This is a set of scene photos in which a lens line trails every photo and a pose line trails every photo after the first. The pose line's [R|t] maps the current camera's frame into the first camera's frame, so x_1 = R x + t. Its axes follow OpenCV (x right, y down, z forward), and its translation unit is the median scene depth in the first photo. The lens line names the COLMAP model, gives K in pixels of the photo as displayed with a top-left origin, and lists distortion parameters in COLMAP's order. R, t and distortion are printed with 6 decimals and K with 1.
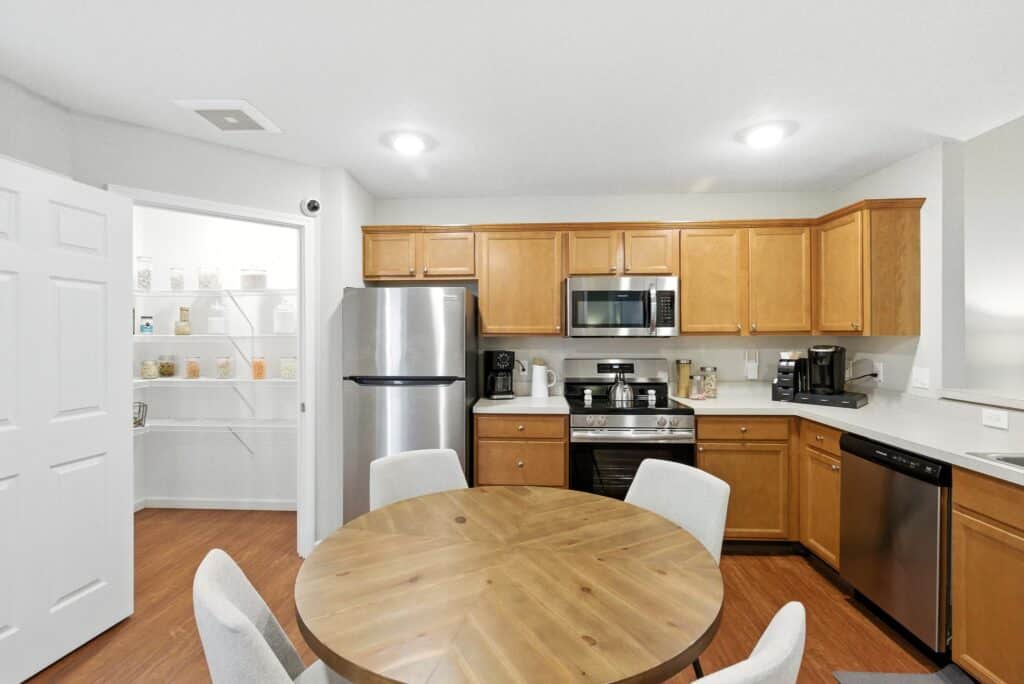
lens RADIAL K [[463.3, 0, 510.6], [0, 463.3, 337.4], [0, 0, 1]] dist [0.001065, 0.000158]
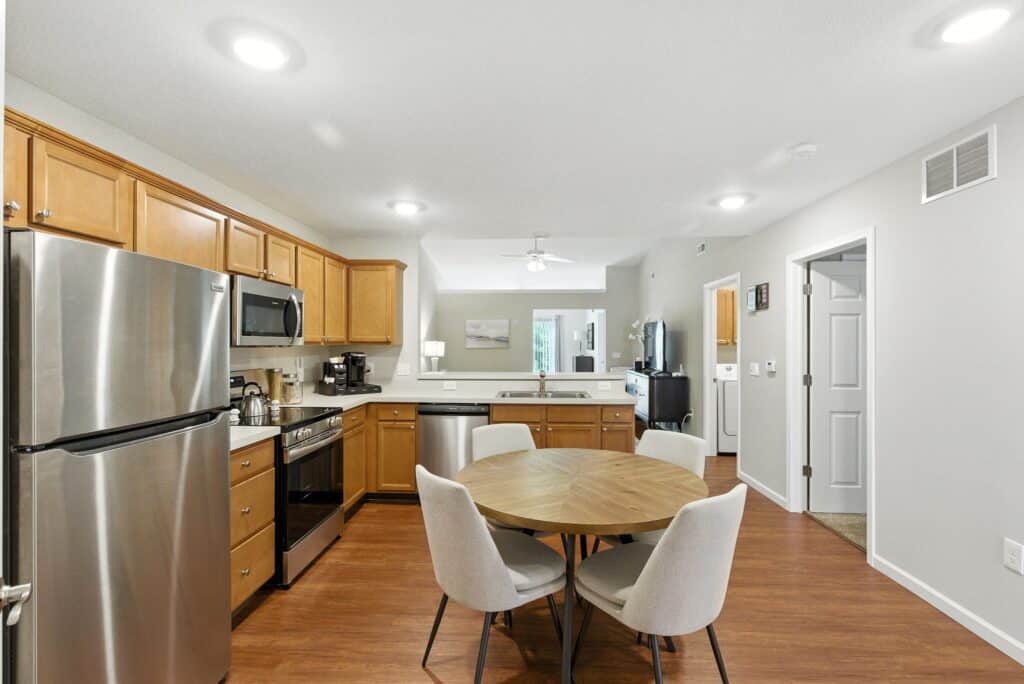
lens RADIAL K [[463.3, 0, 511.0], [0, 463.3, 341.3], [0, 0, 1]] dist [0.001065, 0.000158]
pose [[0.010318, 0.006158, 0.999928, -0.730781], [0.005827, 0.999964, -0.006219, -0.002928], [-0.999930, 0.005891, 0.010282, 0.525401]]
